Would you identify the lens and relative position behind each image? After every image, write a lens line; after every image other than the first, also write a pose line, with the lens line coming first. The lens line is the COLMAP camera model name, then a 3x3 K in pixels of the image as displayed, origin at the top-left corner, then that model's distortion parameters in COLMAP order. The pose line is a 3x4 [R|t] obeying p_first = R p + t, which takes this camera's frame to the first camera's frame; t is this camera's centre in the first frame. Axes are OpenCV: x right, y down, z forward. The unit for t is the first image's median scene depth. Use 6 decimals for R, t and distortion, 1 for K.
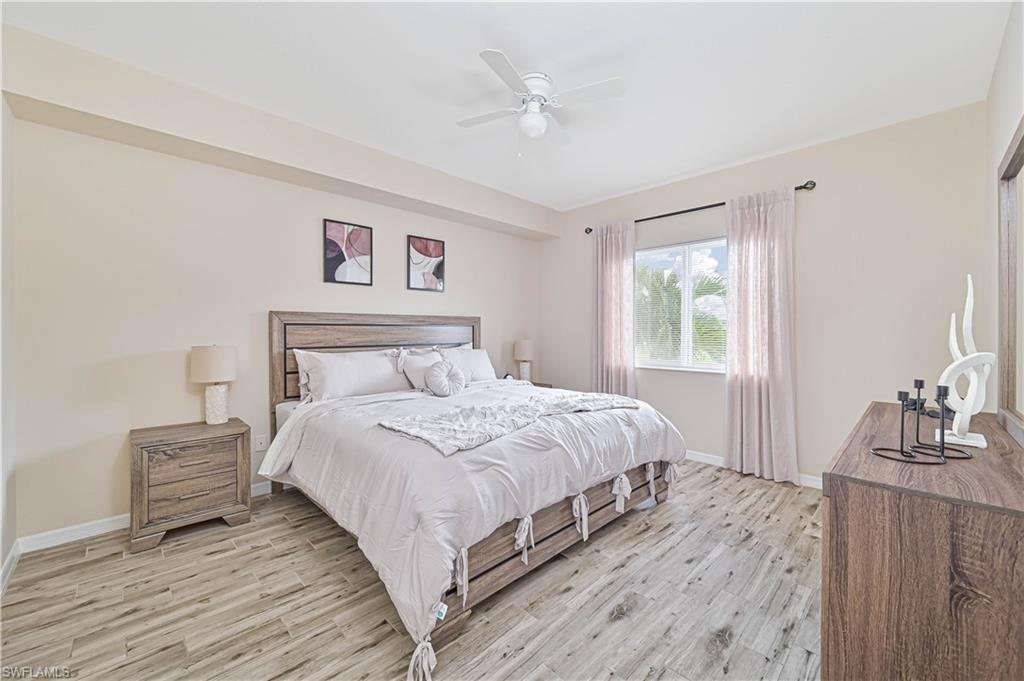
lens RADIAL K [[404.6, 0, 513.4], [0, 404.6, 333.3], [0, 0, 1]] dist [-0.012340, 0.000028]
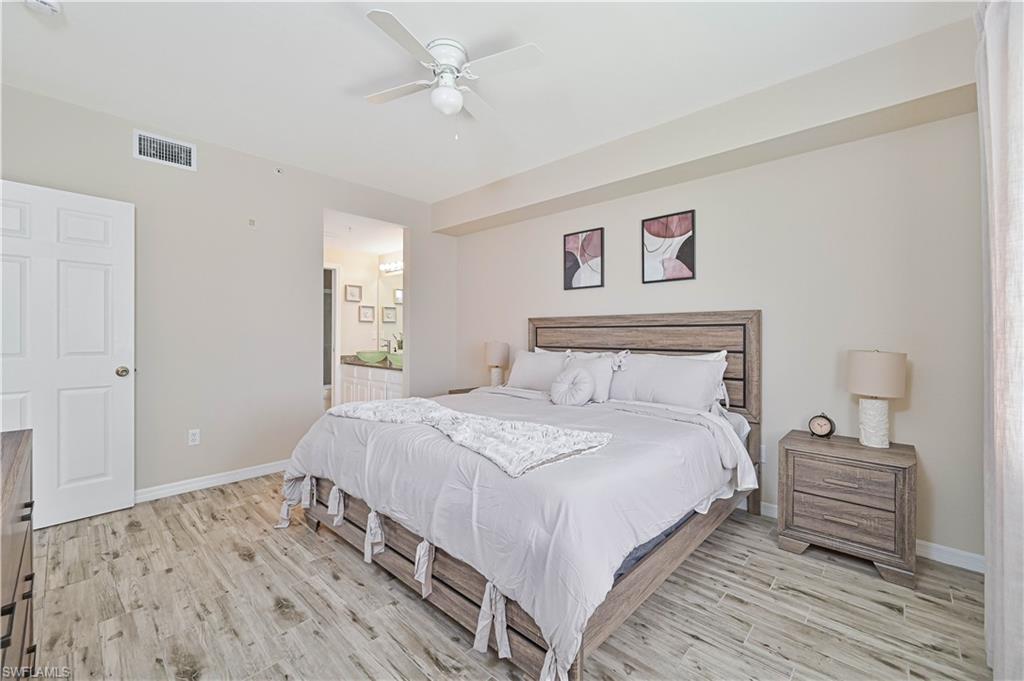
lens RADIAL K [[418.9, 0, 514.3], [0, 418.9, 333.7], [0, 0, 1]] dist [0.001594, 0.000037]
pose [[0.039233, 0.003231, -0.999225, 0.695697], [-0.004398, 0.999986, 0.003061, -0.005842], [0.999220, 0.004274, 0.039246, 0.788805]]
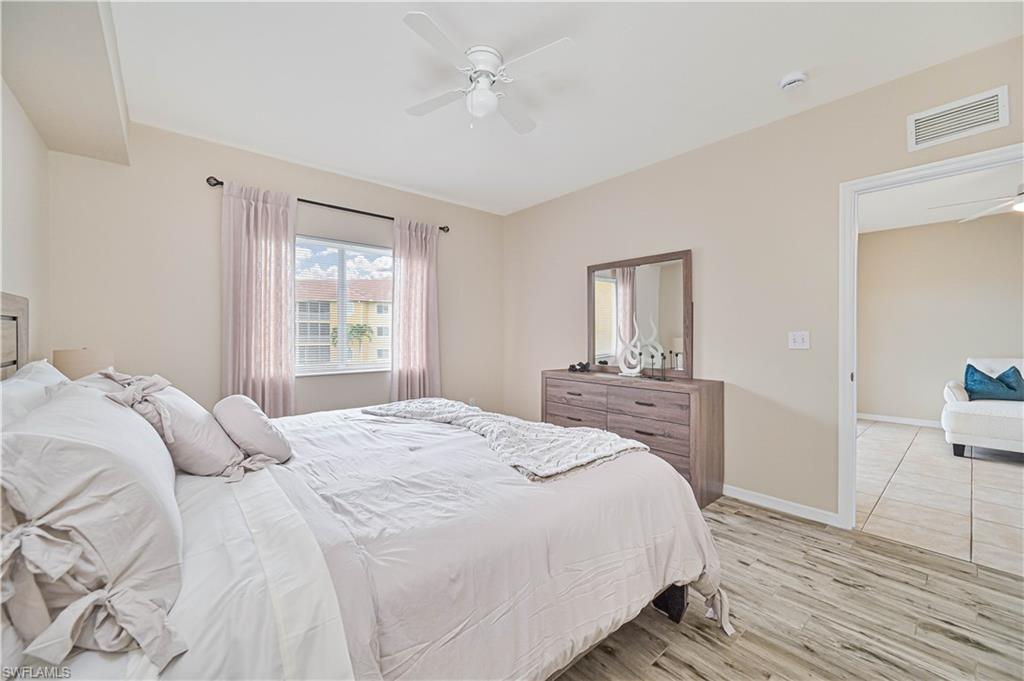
lens RADIAL K [[404.6, 0, 513.4], [0, 404.6, 333.3], [0, 0, 1]] dist [-0.012340, 0.000028]
pose [[0.069875, 0.004092, 0.997547, -0.596170], [-0.001614, 0.999991, -0.003988, -0.000066], [-0.997554, -0.001331, 0.069881, 0.611947]]
